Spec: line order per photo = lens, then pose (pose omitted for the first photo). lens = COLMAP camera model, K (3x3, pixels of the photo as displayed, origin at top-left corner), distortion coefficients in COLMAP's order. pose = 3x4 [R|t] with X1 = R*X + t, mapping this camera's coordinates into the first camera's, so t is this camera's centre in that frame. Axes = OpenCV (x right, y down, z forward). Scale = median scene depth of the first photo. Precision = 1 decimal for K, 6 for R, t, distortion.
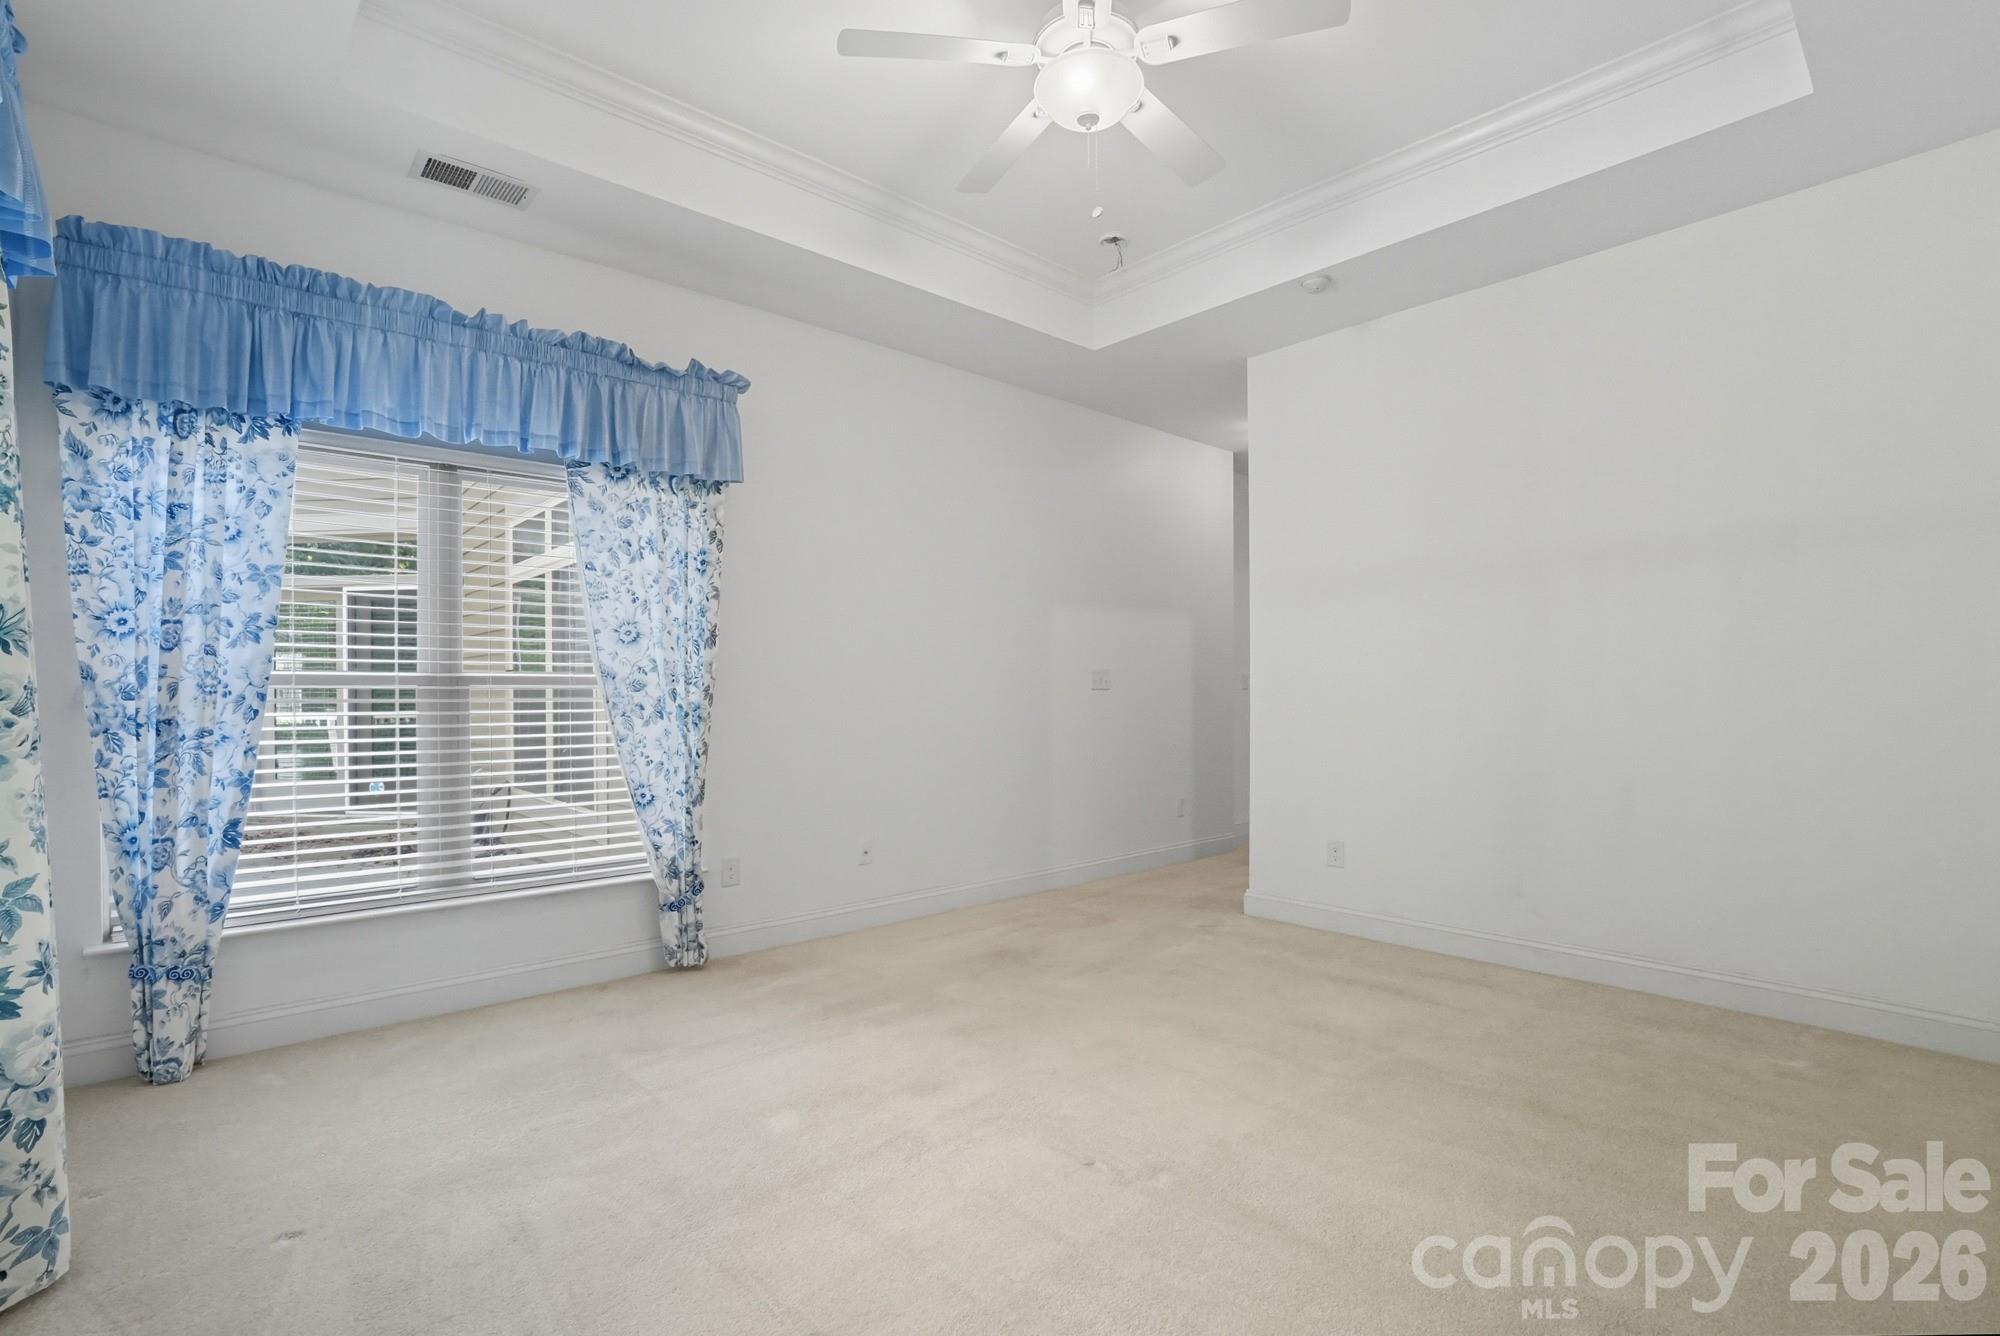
lens RADIAL K [[911.4, 0, 996.2], [0, 911.4, 679.4], [0, 0, 1]] dist [-0.057501, 0.022456]
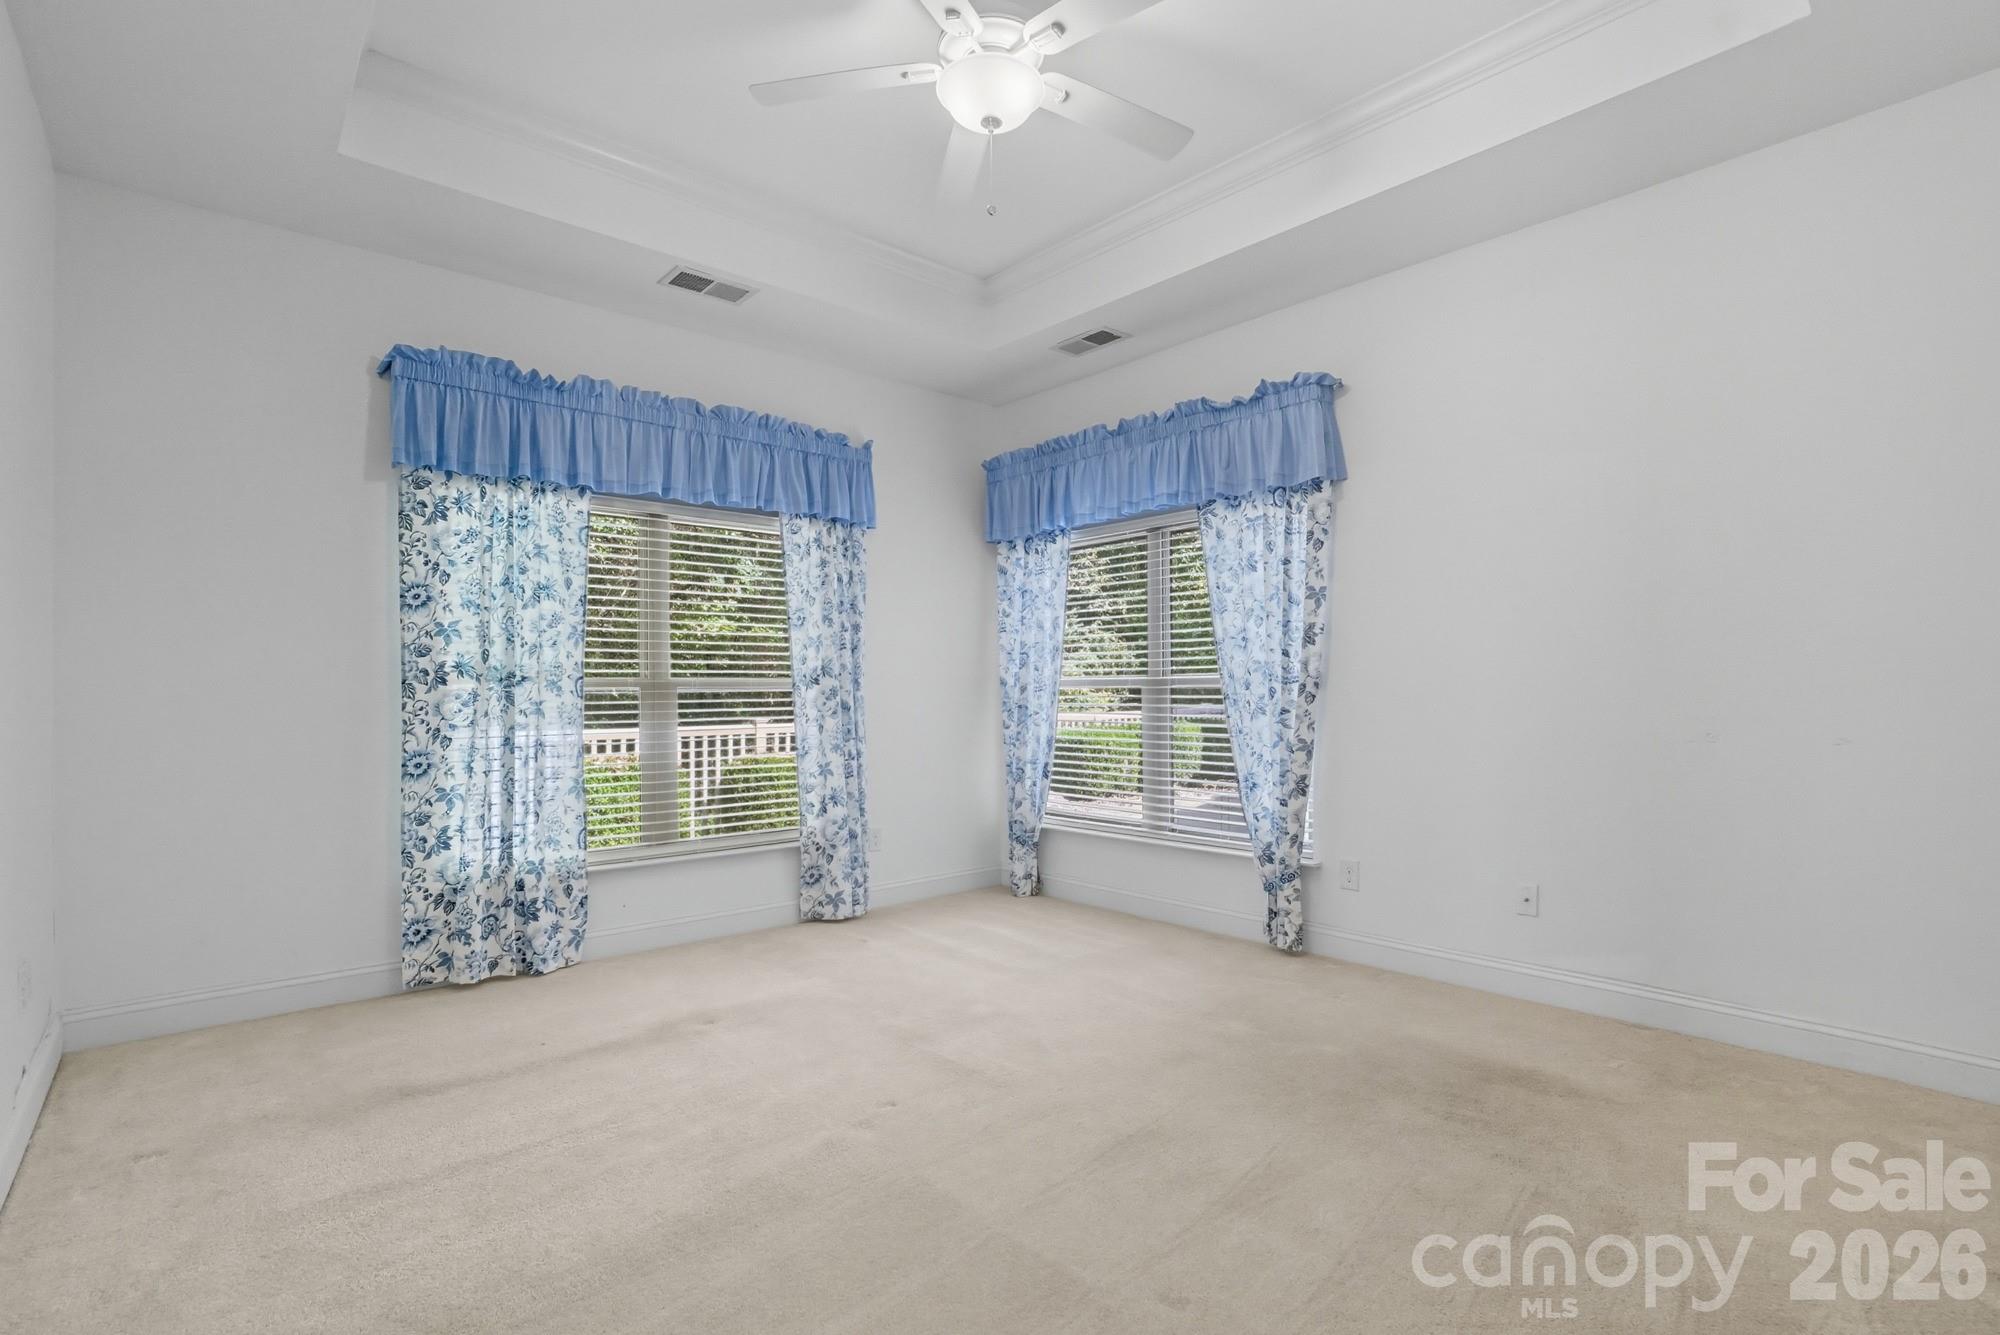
lens RADIAL K [[911.4, 0, 996.2], [0, 911.4, 678.9], [0, 0, 1]] dist [-0.057501, 0.022456]
pose [[0.015232, -0.007004, -0.999859, 0.940830], [0.020416, 0.999769, -0.006693, 0.000745], [0.999676, -0.020311, 0.015371, 0.851938]]
